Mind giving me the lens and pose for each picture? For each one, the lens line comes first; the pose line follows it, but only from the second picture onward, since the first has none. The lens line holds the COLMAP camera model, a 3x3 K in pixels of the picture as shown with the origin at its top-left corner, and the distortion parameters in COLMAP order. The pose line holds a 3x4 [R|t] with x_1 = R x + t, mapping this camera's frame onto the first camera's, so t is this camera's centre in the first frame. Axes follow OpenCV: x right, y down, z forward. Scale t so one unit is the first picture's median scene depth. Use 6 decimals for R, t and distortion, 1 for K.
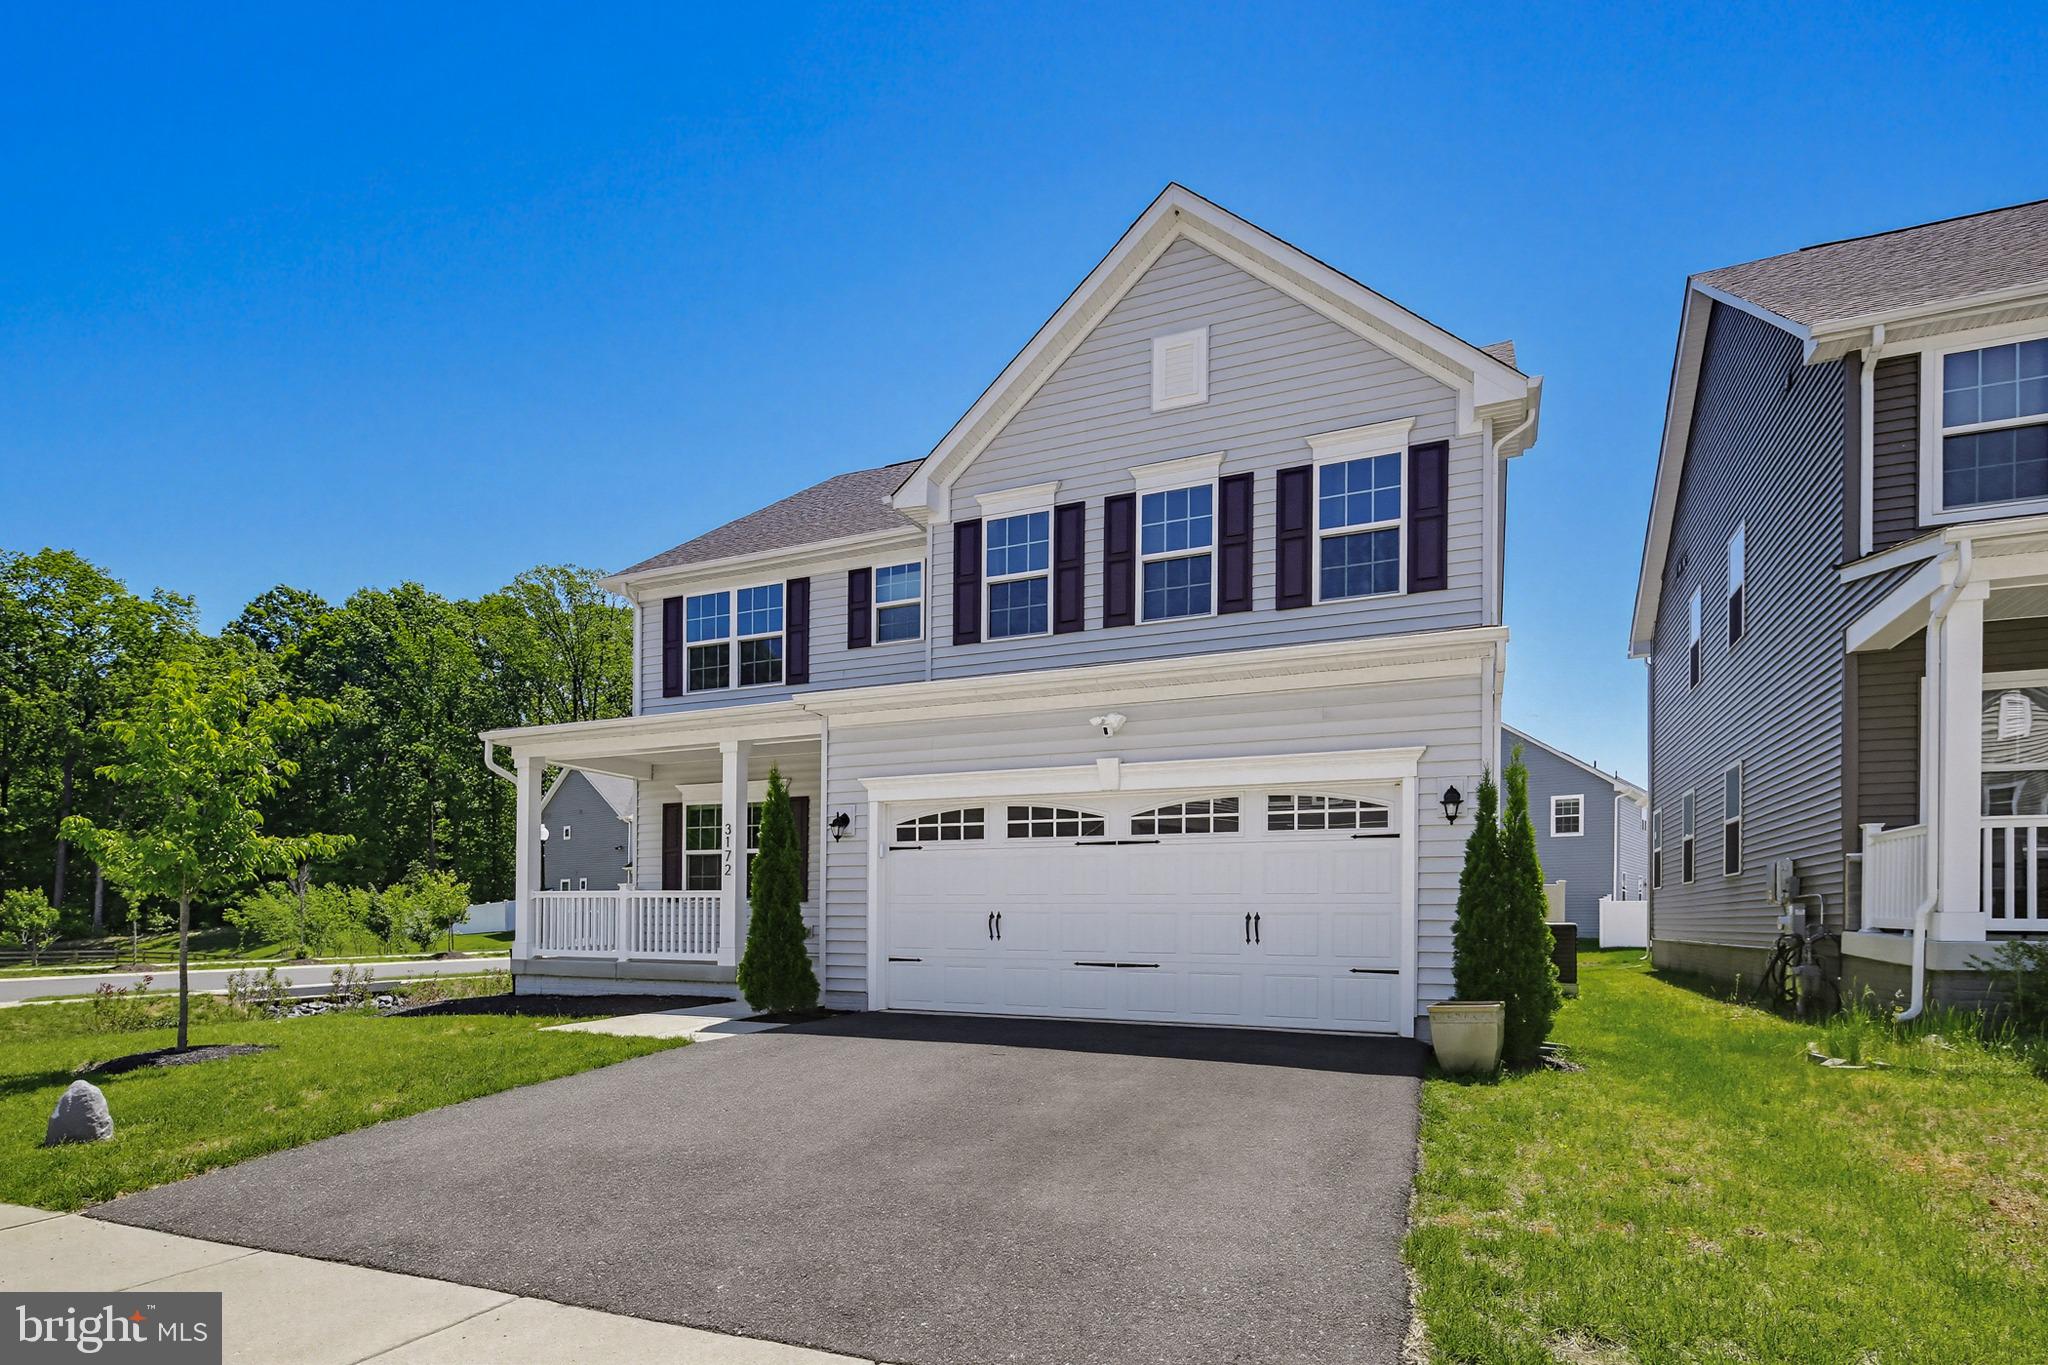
lens RADIAL K [[995.6, 0, 969.0], [0, 995.6, 636.7], [0, 0, 1]] dist [-0.019671, 0.001005]
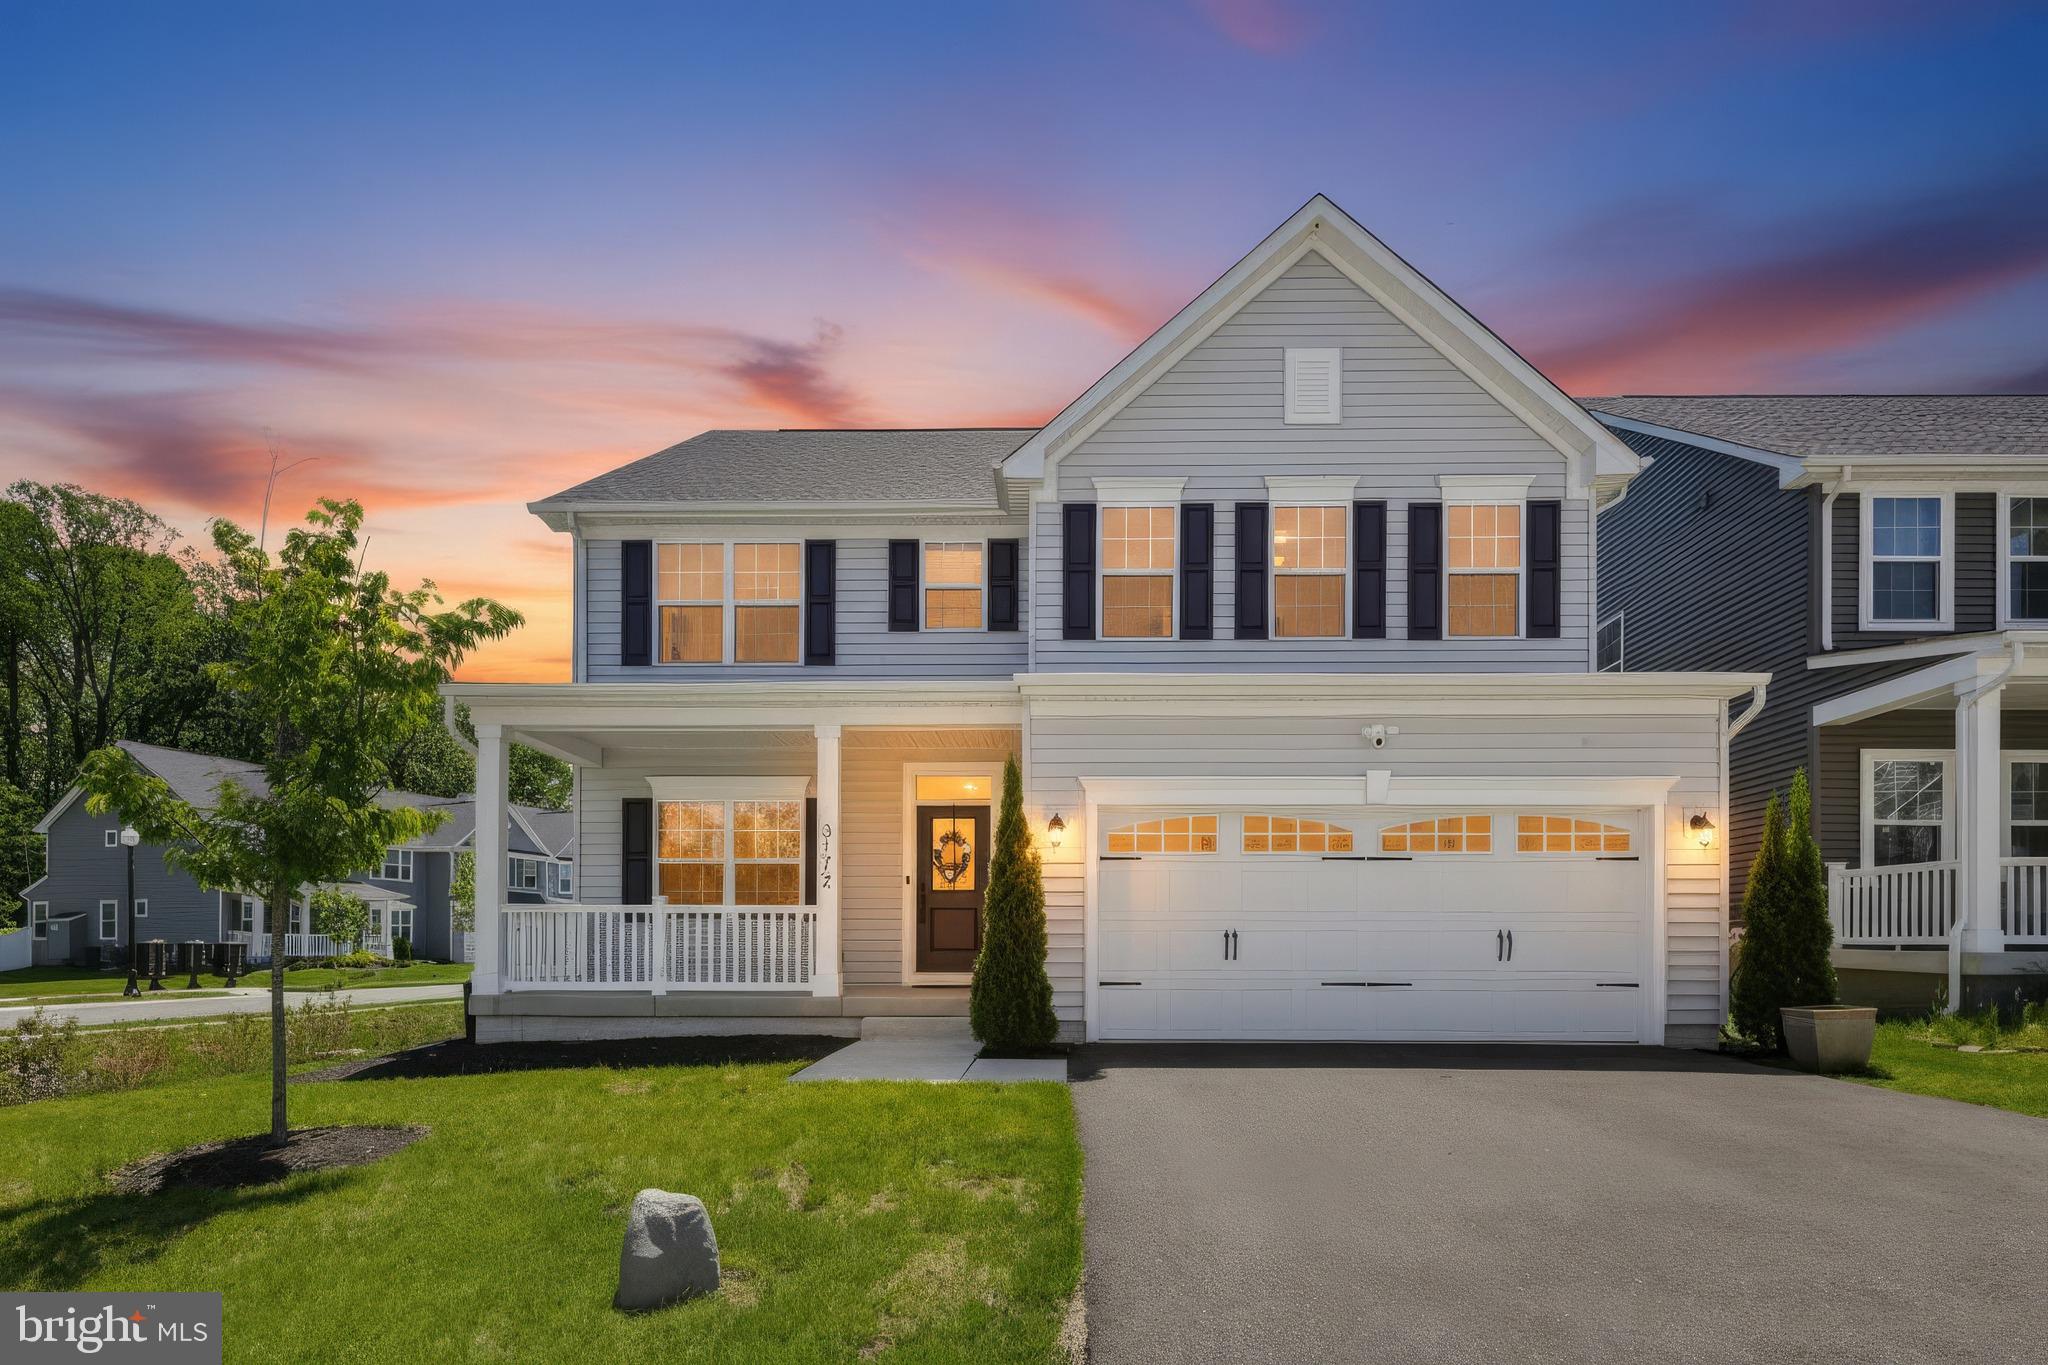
lens RADIAL K [[995.6, 0, 1019.1], [0, 995.6, 696.2], [0, 0, 1]] dist [-0.019671, 0.001005]
pose [[0.919186, 0.089002, 0.383635, -0.423881], [-0.104434, 0.994340, 0.019538, 0.051214], [-0.379725, -0.058023, 0.923278, 0.190167]]
